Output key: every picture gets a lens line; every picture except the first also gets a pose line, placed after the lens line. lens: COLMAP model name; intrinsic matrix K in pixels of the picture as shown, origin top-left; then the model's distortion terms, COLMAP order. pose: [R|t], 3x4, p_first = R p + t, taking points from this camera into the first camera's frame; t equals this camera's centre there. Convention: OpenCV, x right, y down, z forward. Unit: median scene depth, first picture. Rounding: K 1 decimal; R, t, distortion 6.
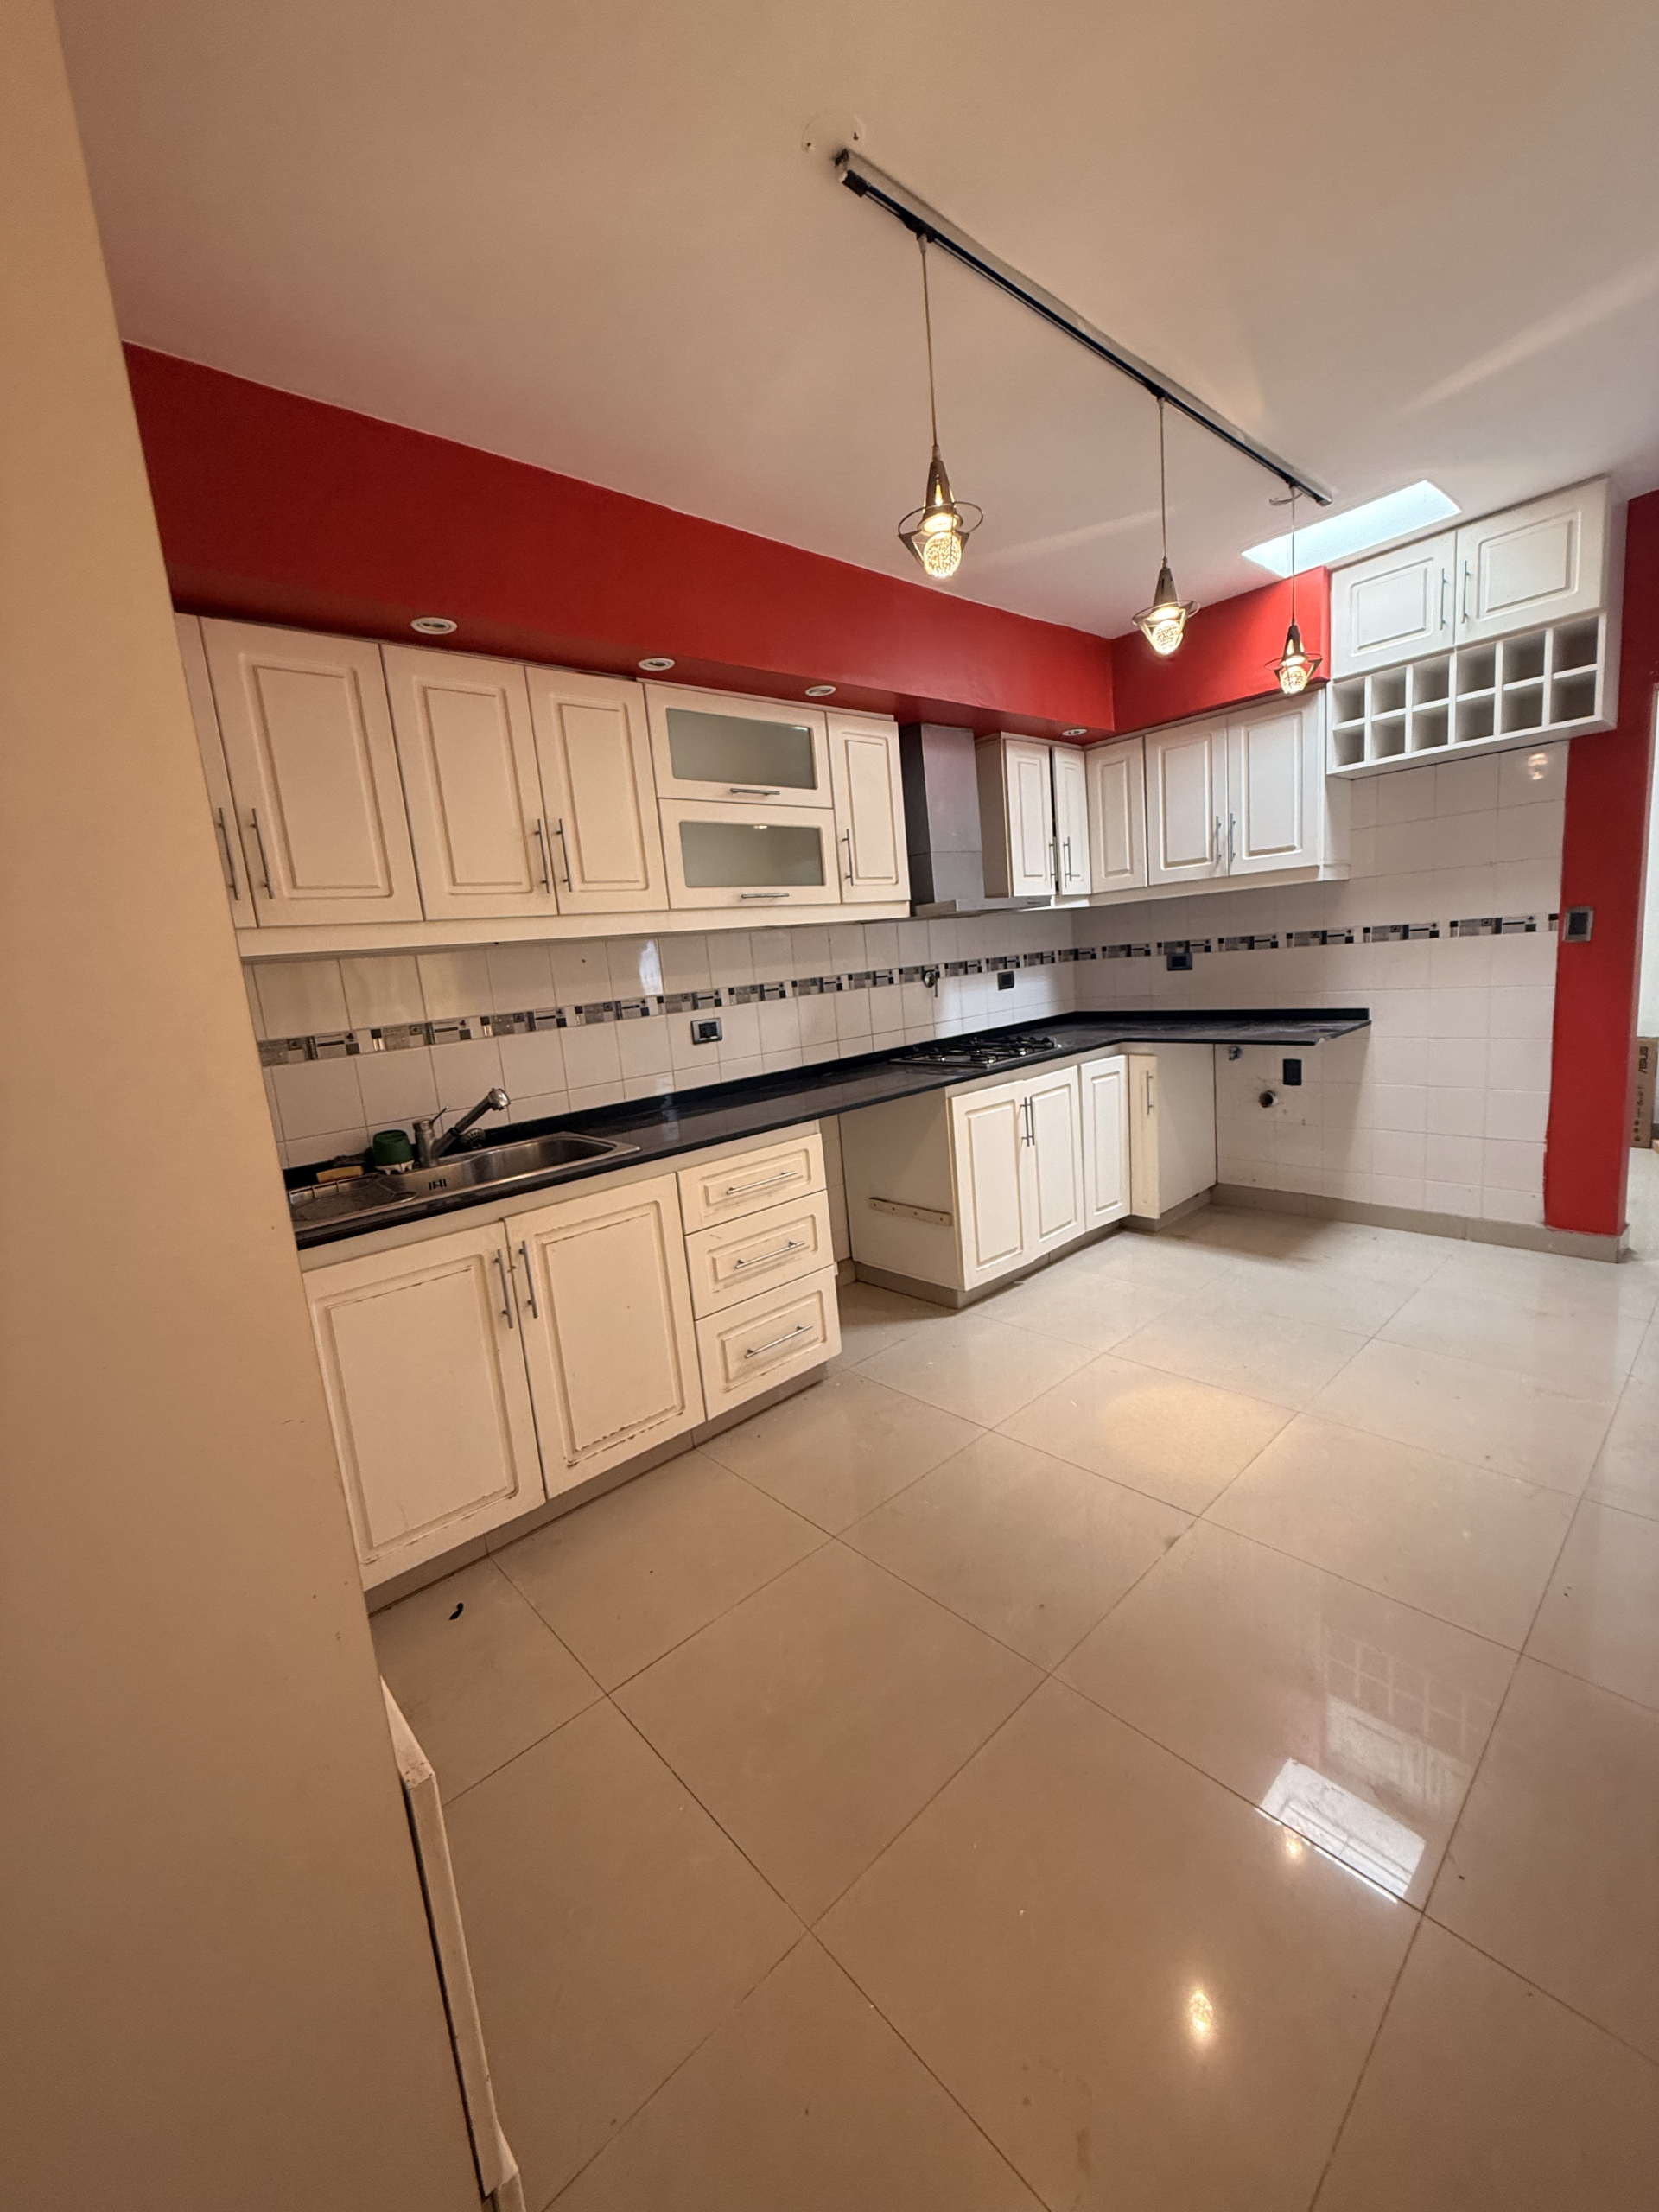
lens RADIAL K [[882.5, 0, 832.5], [0, 882.5, 1101.1], [0, 0, 1]] dist [0.001599, -0.000134]
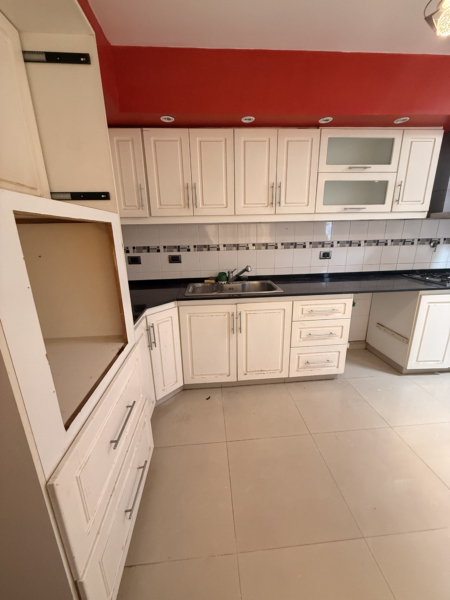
lens RADIAL K [[239.4, 0, 225.8], [0, 239.4, 298.7], [0, 0, 1]] dist [0.001599, -0.000134]
pose [[0.788082, 0.235236, -0.568850, 0.089571], [-0.148839, 0.969501, 0.194716, -0.045370], [0.597305, -0.068785, 0.799059, 0.146613]]
